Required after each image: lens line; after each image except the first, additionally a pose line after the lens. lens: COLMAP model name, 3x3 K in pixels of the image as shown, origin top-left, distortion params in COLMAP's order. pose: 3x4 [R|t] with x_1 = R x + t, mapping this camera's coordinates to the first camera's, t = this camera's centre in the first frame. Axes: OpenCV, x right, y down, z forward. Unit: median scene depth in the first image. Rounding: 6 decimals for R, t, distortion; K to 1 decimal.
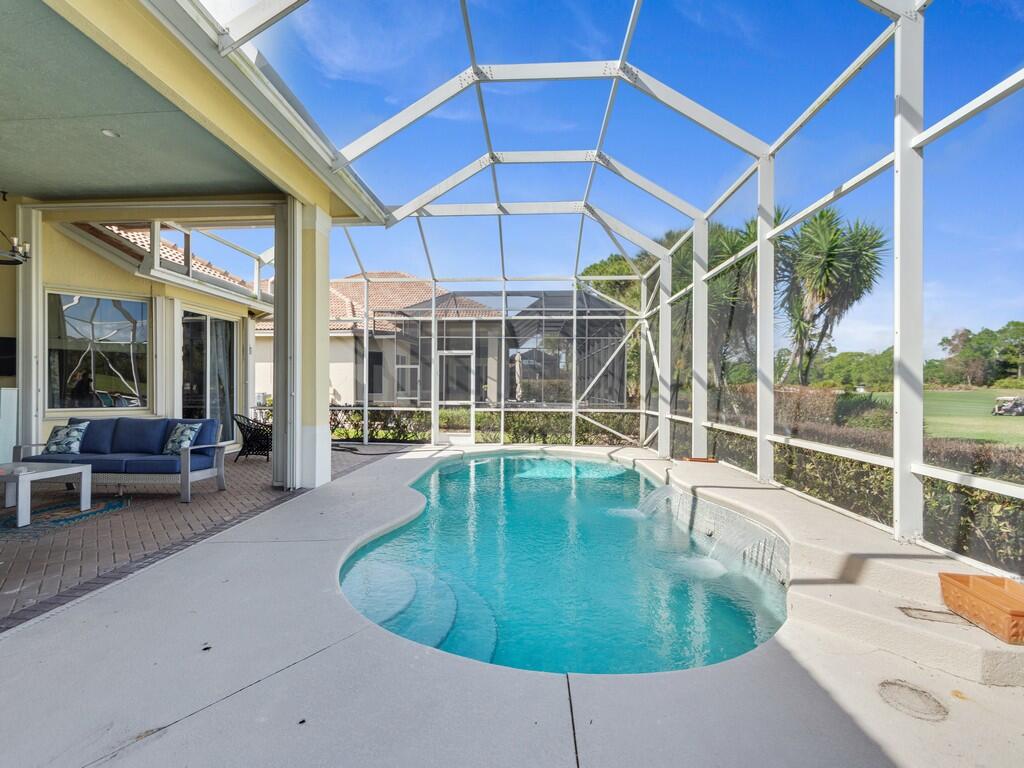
lens RADIAL K [[459.2, 0, 516.7], [0, 459.2, 385.7], [0, 0, 1]] dist [0.013208, -0.005207]
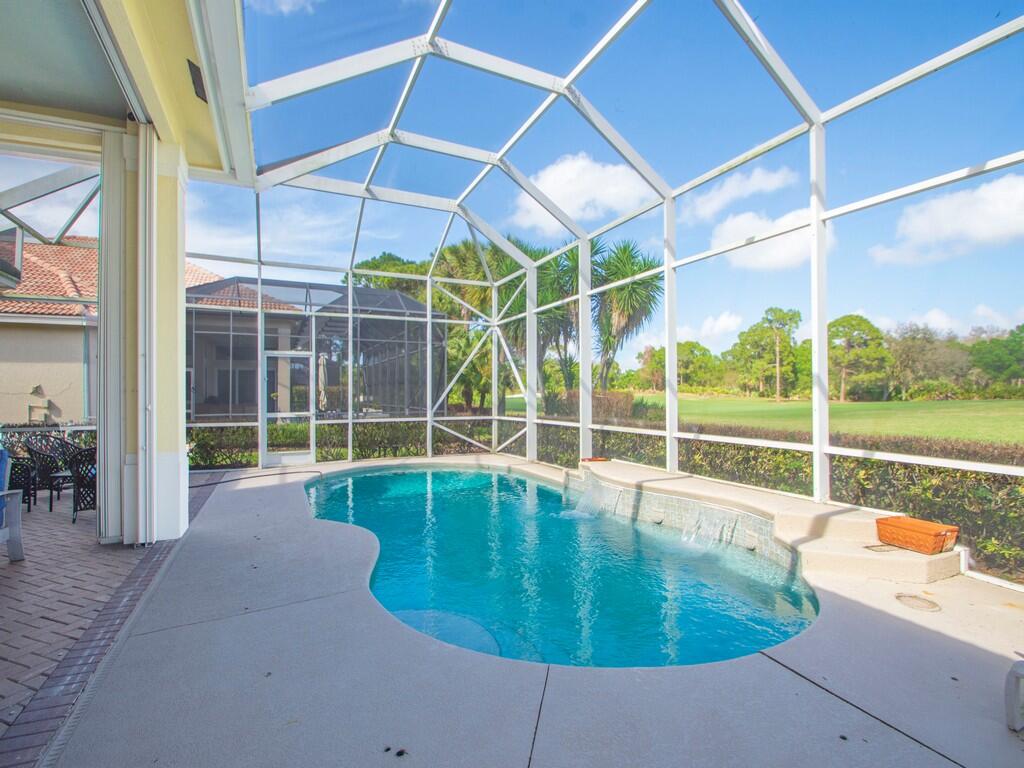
lens RADIAL K [[482.4, 0, 515.6], [0, 482.4, 392.4], [0, 0, 1]] dist [-0.003460, -0.002274]
pose [[0.877662, -0.007634, 0.479220, -0.194376], [0.007475, 0.999970, 0.002240, -0.001661], [-0.479222, 0.001617, 0.877692, 0.051064]]
